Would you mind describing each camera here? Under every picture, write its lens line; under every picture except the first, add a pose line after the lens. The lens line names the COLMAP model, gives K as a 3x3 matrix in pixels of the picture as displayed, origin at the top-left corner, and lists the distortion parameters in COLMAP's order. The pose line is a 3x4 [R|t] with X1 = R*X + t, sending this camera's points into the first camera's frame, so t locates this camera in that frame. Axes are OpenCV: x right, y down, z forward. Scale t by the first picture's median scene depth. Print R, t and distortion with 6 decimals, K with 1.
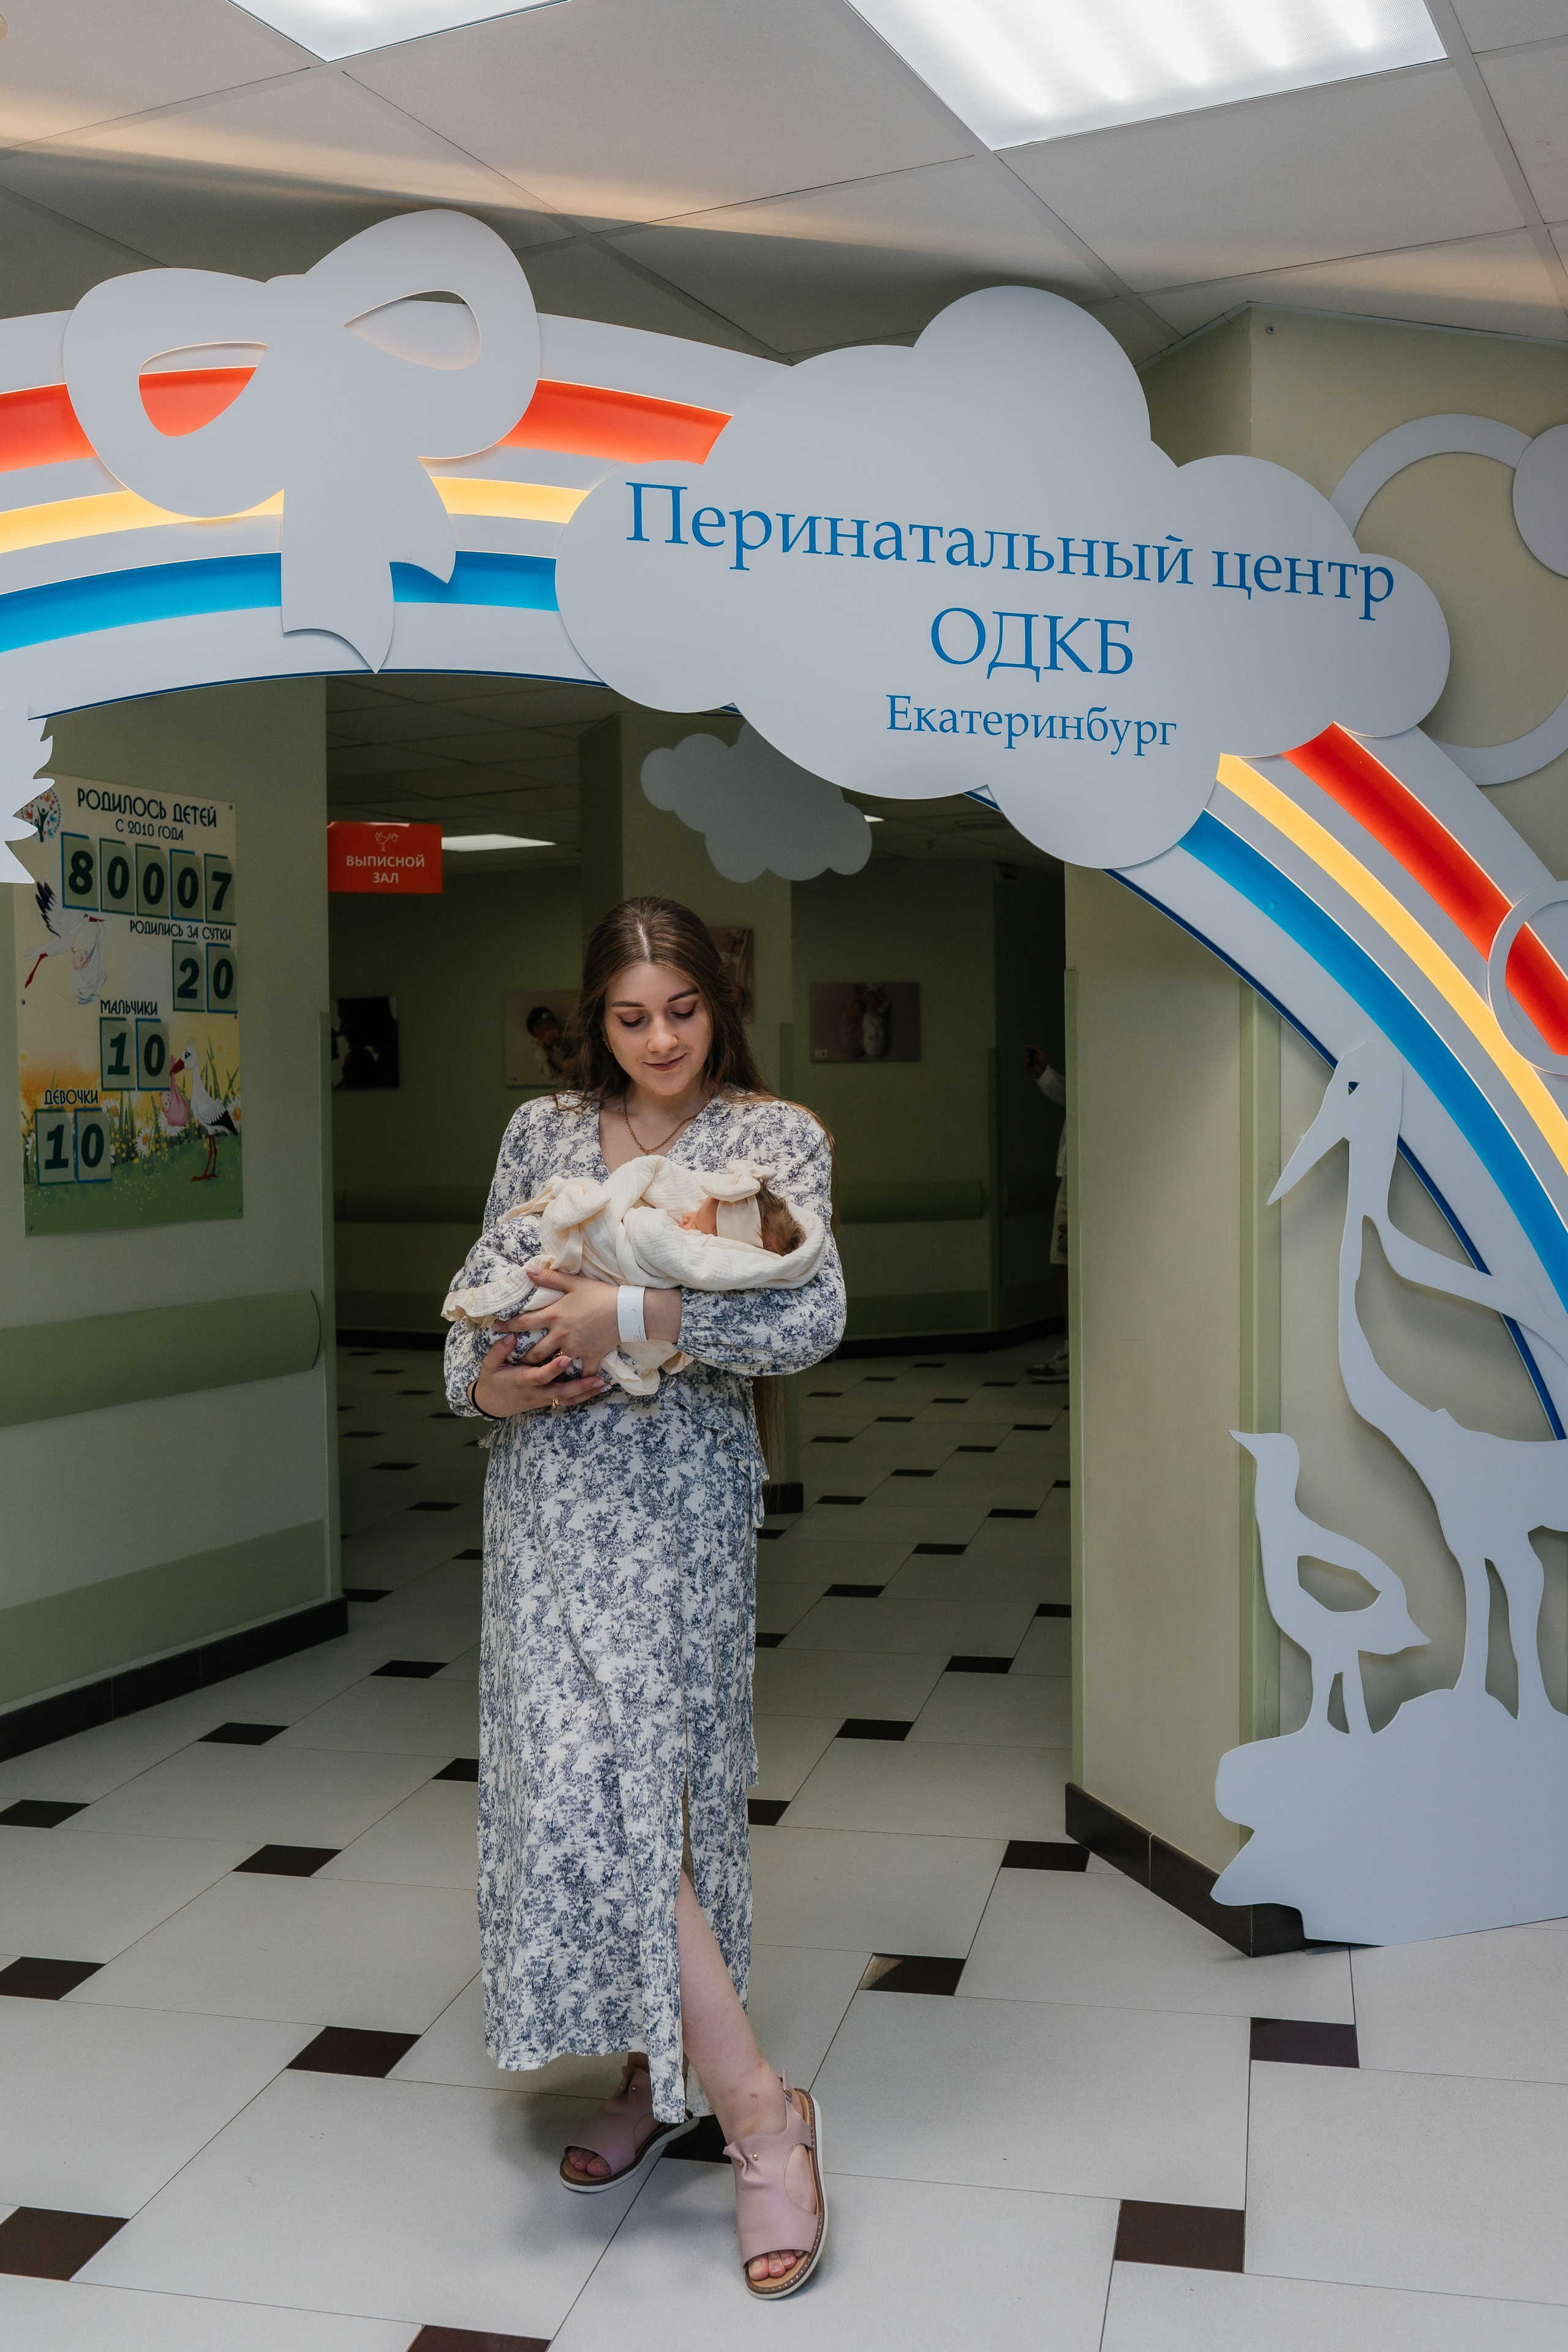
lens RADIAL K [[2274.6, 0, 757.5], [0, 2274.6, 1171.5], [0, 0, 1]] dist [-0.036057, 0.000000]
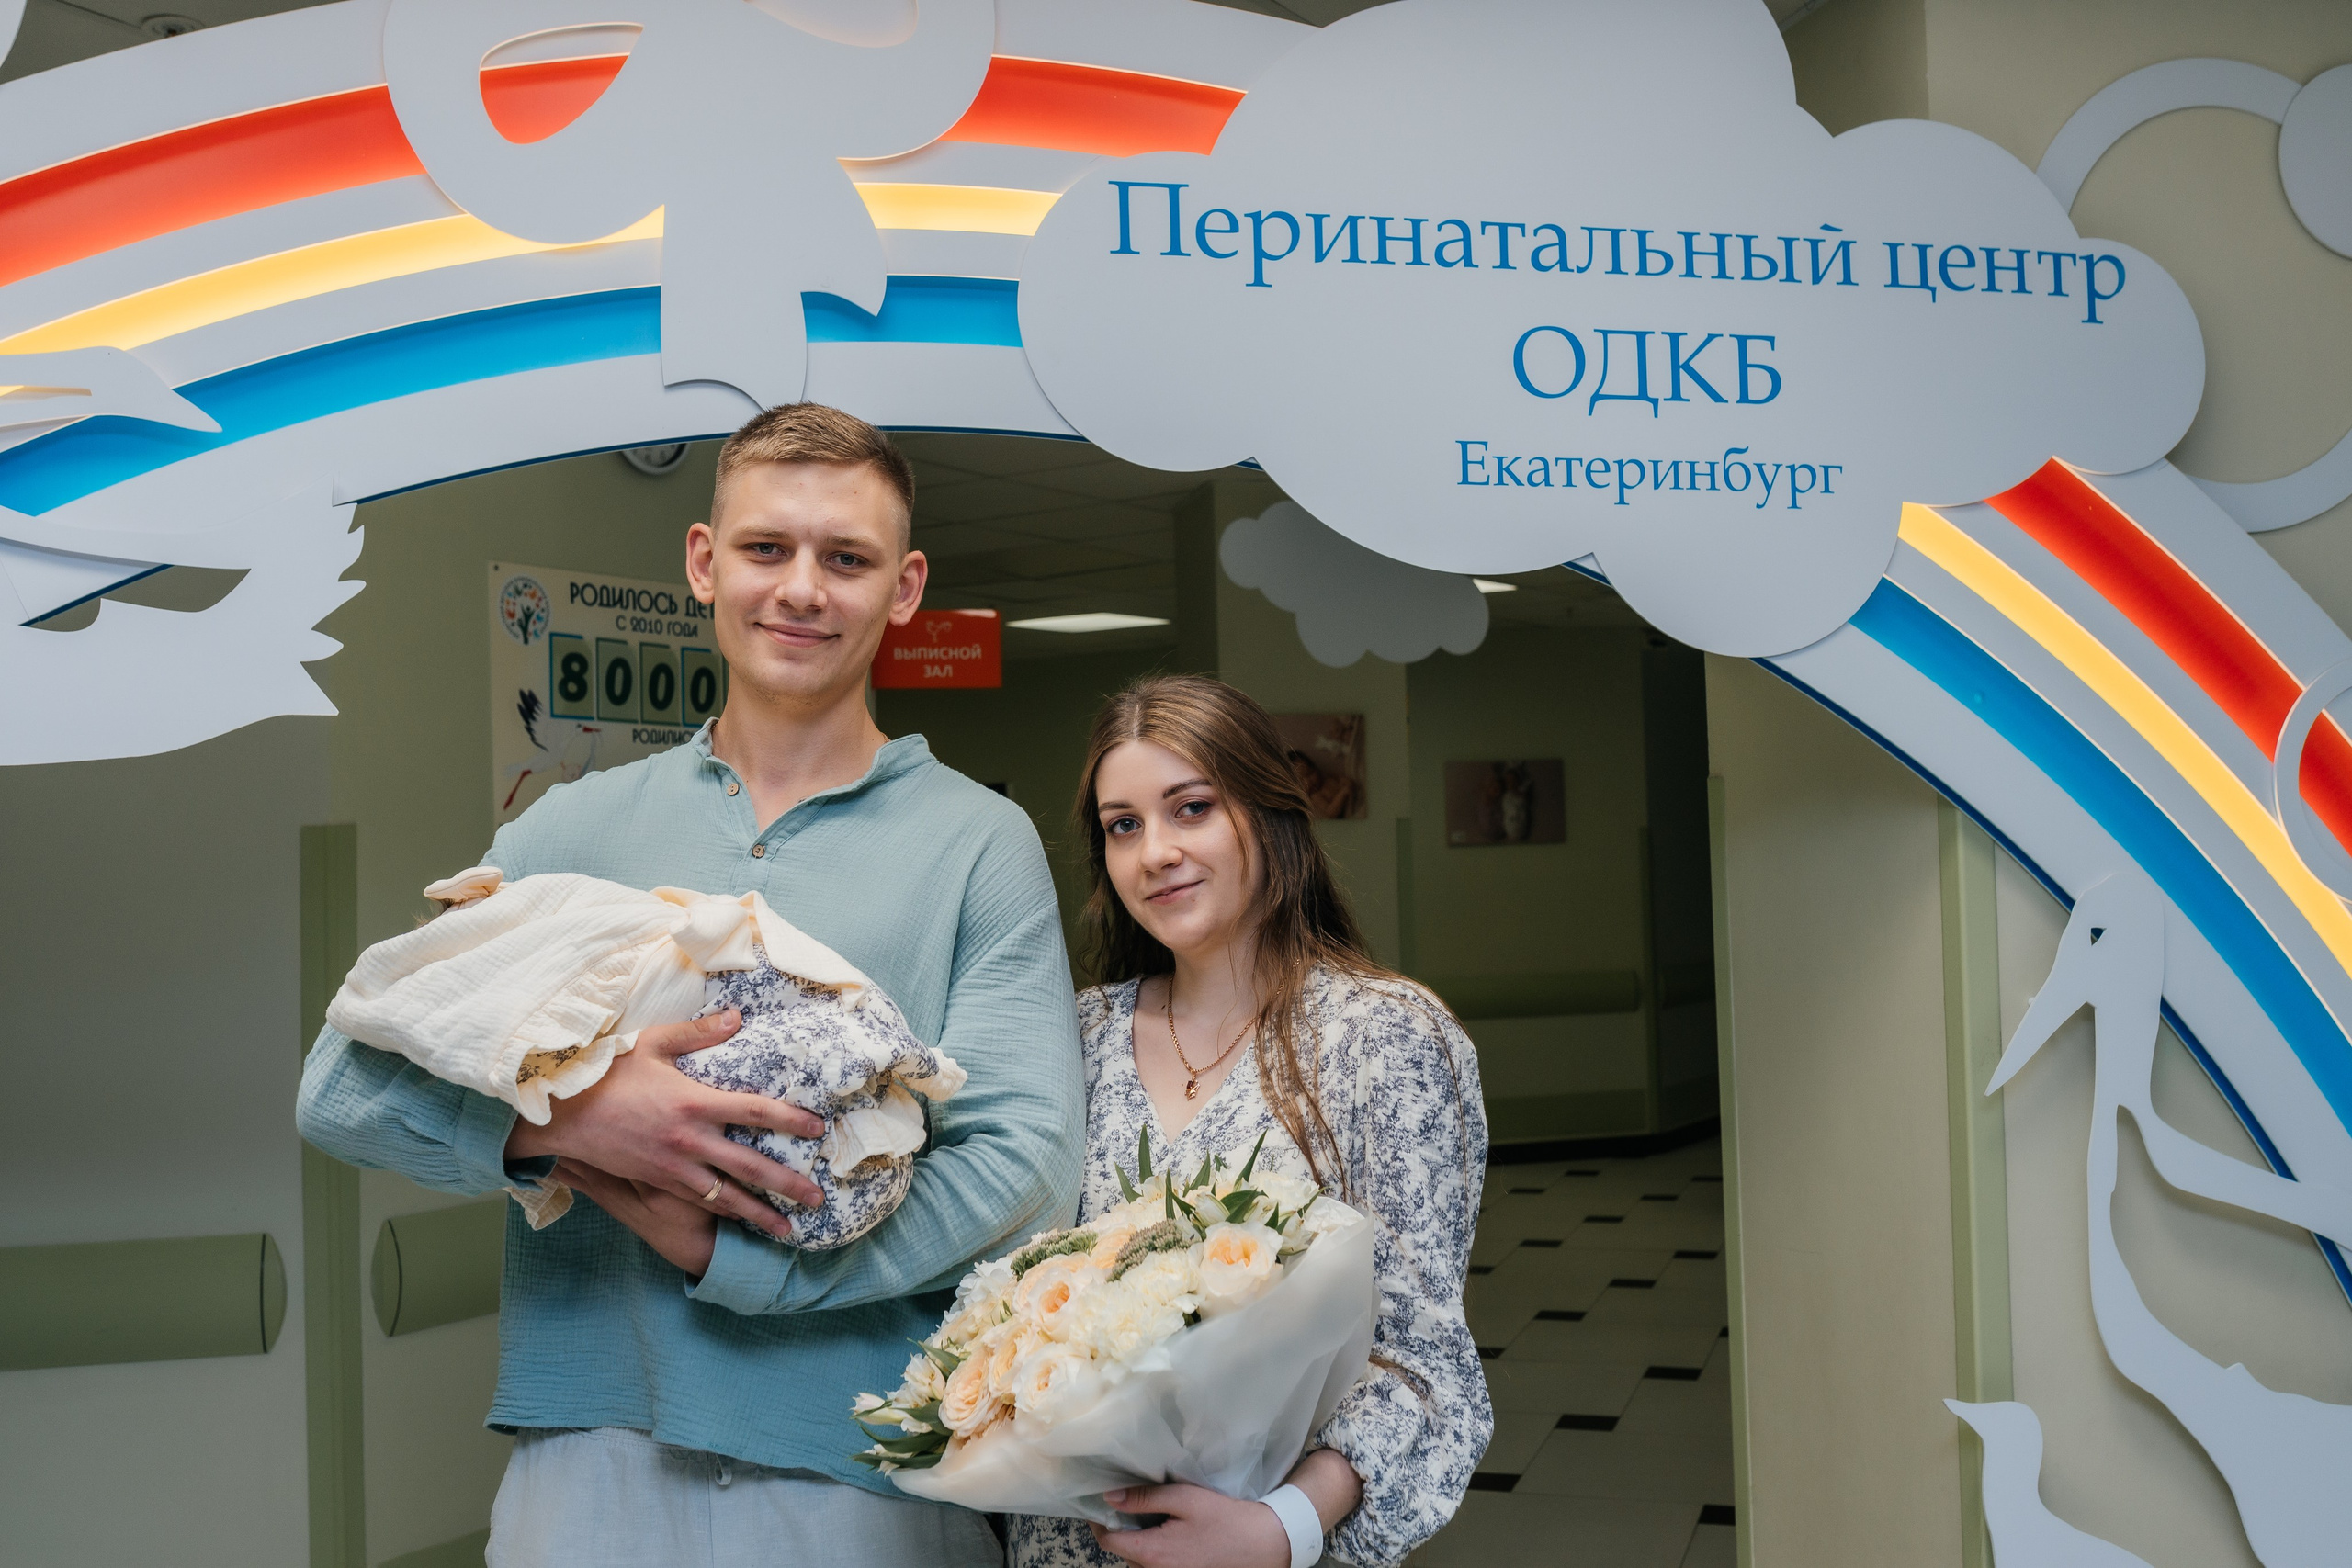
lens RADIAL K [[2274.4, 0, 1165.3], [0, 2274.4, 770.0], [0, 0, 1]] dist [-0.036057, 0.000000]
pose [[0.993506, -0.018601, -0.112246, 0.041919], [0.010223, 0.997150, -0.074754, -0.040511], [0.113316, 0.073121, 0.990865, 0.226475]]
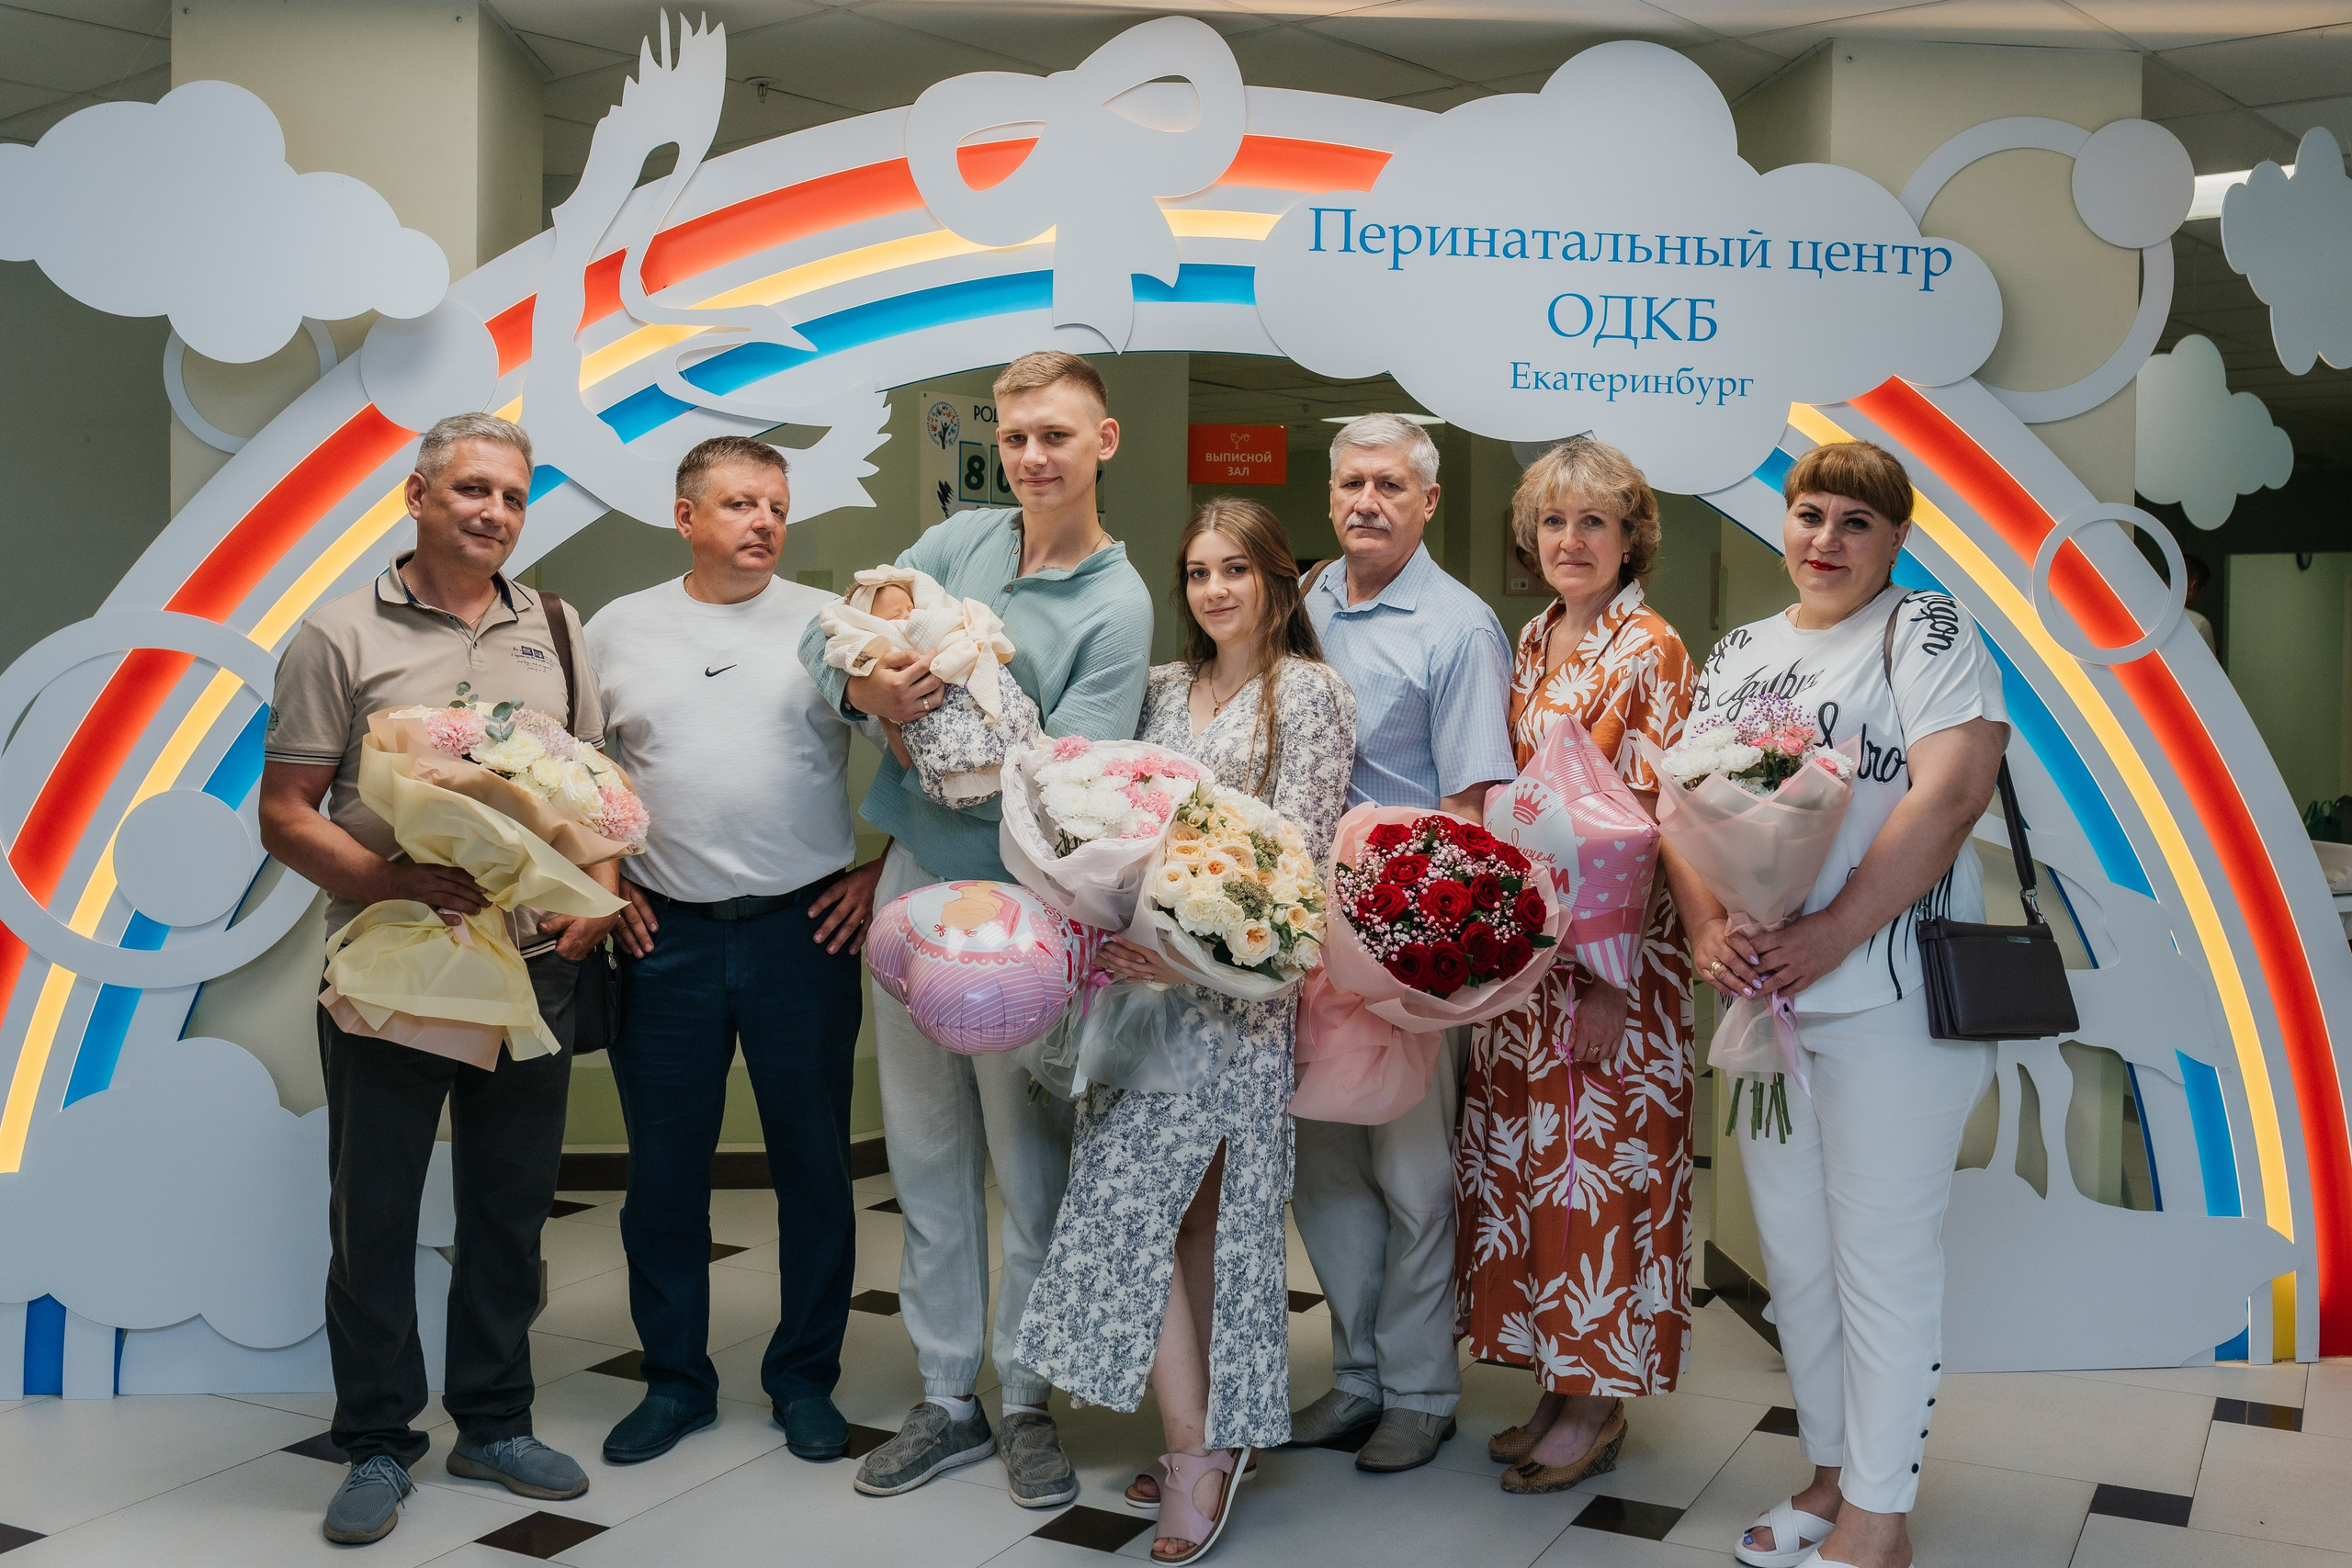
lens RADIAL K [[2274.4, 0, 1217.0], [0, 2274.4, 728.3], [0, 0, 1]] dist [-0.036057, 0.000000]
pose [[0.971351, 0.031672, -0.235530, 0.199994], [-0.030901, 0.999498, 0.006967, -0.003123], [0.235633, 0.000511, 0.971842, -0.297426]]
